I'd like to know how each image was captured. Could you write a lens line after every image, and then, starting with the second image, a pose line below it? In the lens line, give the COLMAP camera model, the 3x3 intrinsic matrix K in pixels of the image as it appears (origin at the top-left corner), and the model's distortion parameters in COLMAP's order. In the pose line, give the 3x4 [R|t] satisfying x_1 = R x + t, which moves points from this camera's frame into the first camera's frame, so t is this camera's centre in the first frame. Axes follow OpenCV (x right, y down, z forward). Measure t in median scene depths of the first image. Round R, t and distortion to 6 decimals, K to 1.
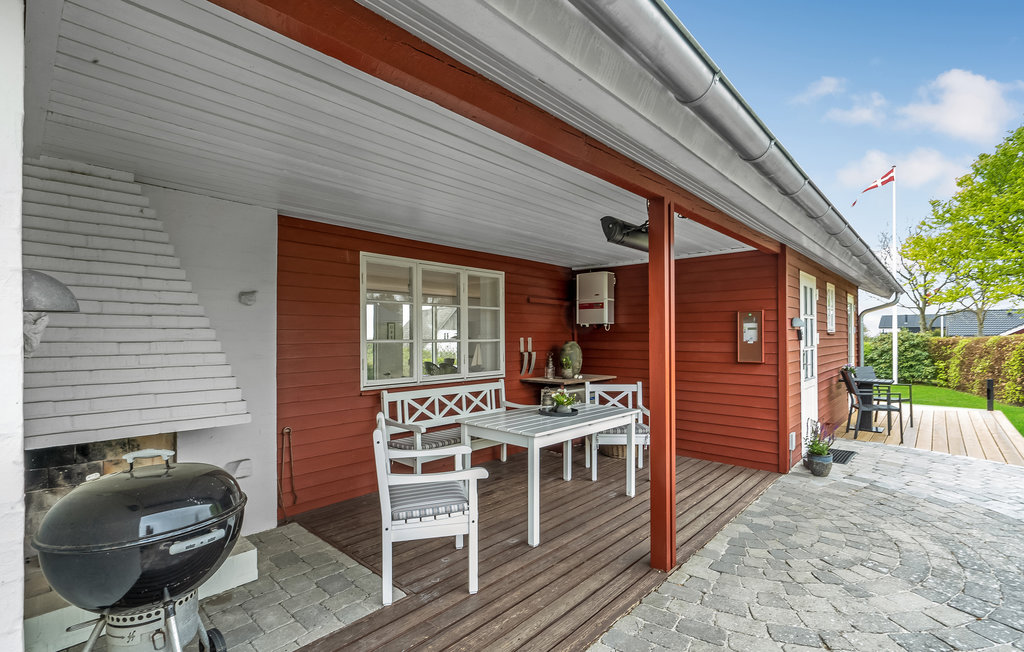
lens RADIAL K [[466.9, 0, 512.0], [0, 466.9, 326.0], [0, 0, 1]] dist [0.000498, -0.000329]
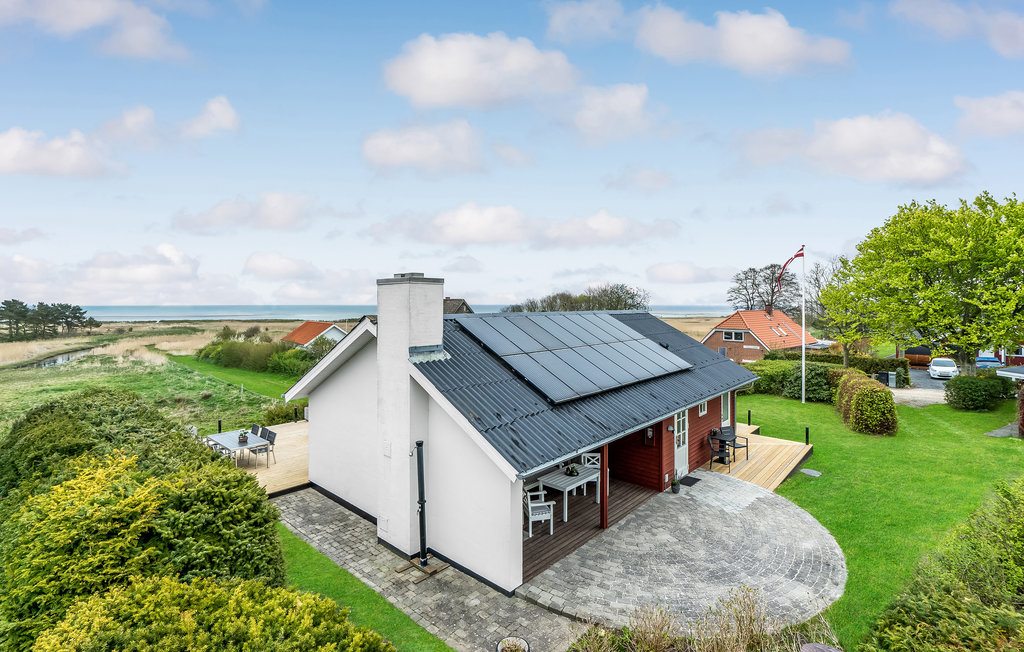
lens RADIAL K [[466.5, 0, 510.1], [0, 466.5, 301.9], [0, 0, 1]] dist [0.000842, -0.000002]
pose [[0.999966, 0.004525, 0.006944, -0.335266], [-0.004601, 0.999928, 0.011062, -0.991326], [-0.006894, -0.011094, 0.999915, -2.019260]]
